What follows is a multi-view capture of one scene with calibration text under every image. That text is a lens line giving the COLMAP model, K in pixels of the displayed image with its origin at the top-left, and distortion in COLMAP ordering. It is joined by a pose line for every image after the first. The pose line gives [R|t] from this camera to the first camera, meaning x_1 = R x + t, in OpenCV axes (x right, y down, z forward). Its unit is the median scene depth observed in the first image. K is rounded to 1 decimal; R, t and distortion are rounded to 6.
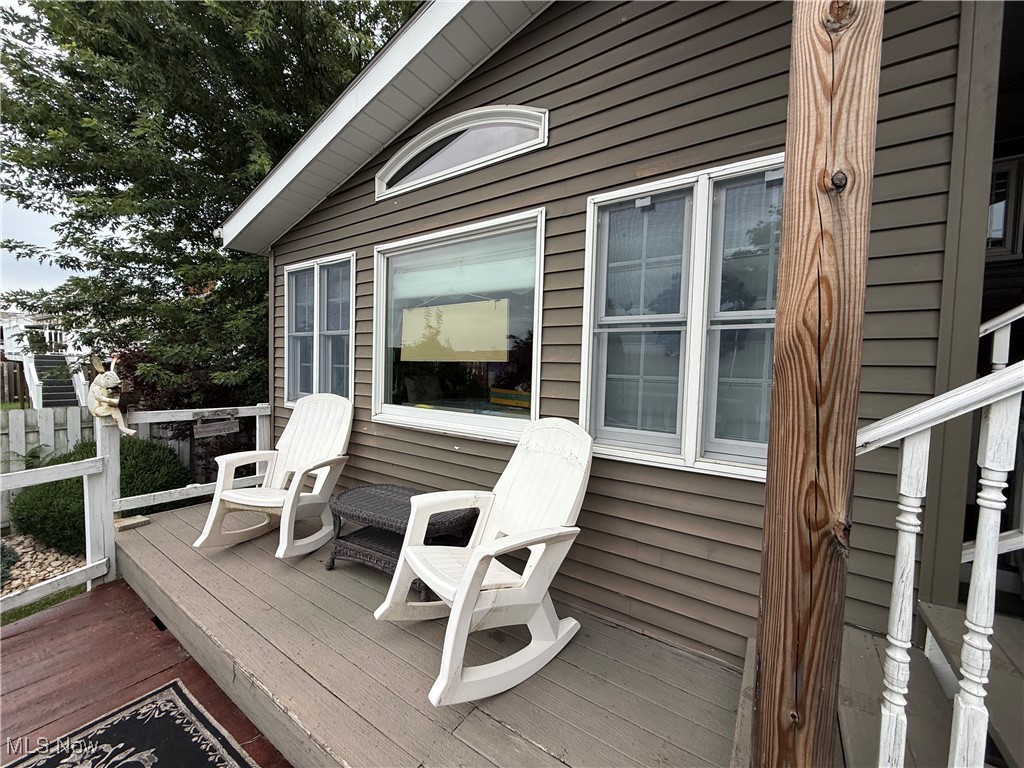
lens RADIAL K [[407.5, 0, 510.9], [0, 407.5, 385.2], [0, 0, 1]] dist [0.000118, -0.000210]
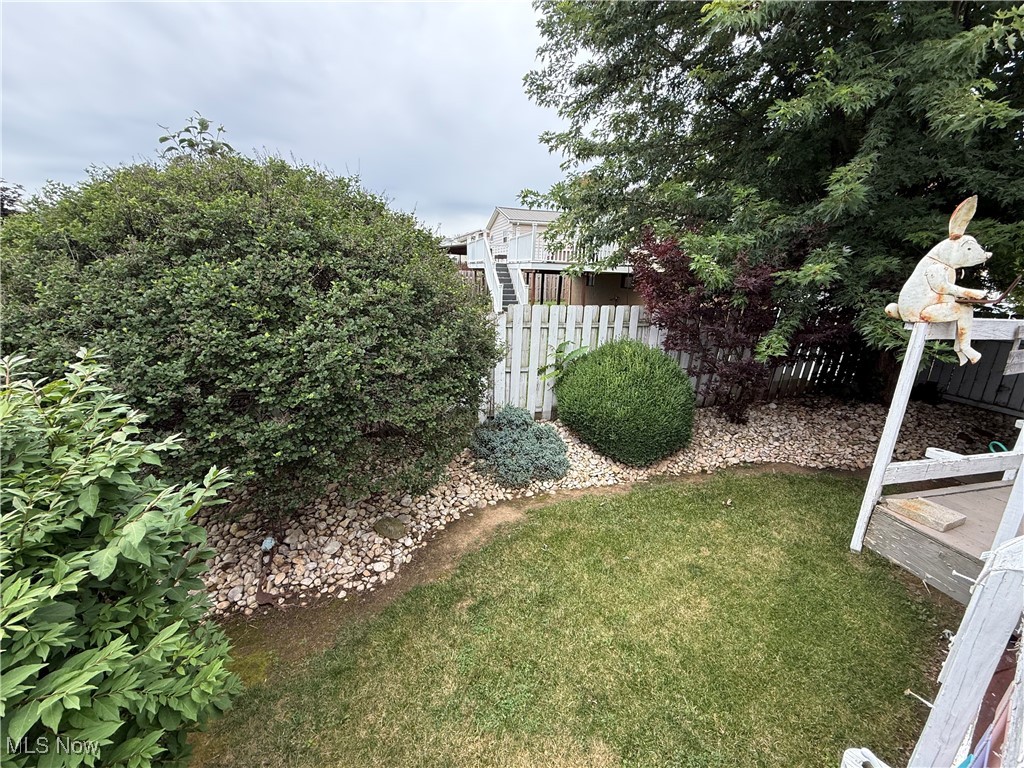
lens RADIAL K [[407.5, 0, 510.1], [0, 407.5, 385.5], [0, 0, 1]] dist [0.000118, -0.000210]
pose [[0.751938, 0.170444, -0.636818, -0.562612], [-0.034401, 0.974827, 0.220292, 0.030932], [0.658335, -0.143739, 0.738873, 0.118323]]
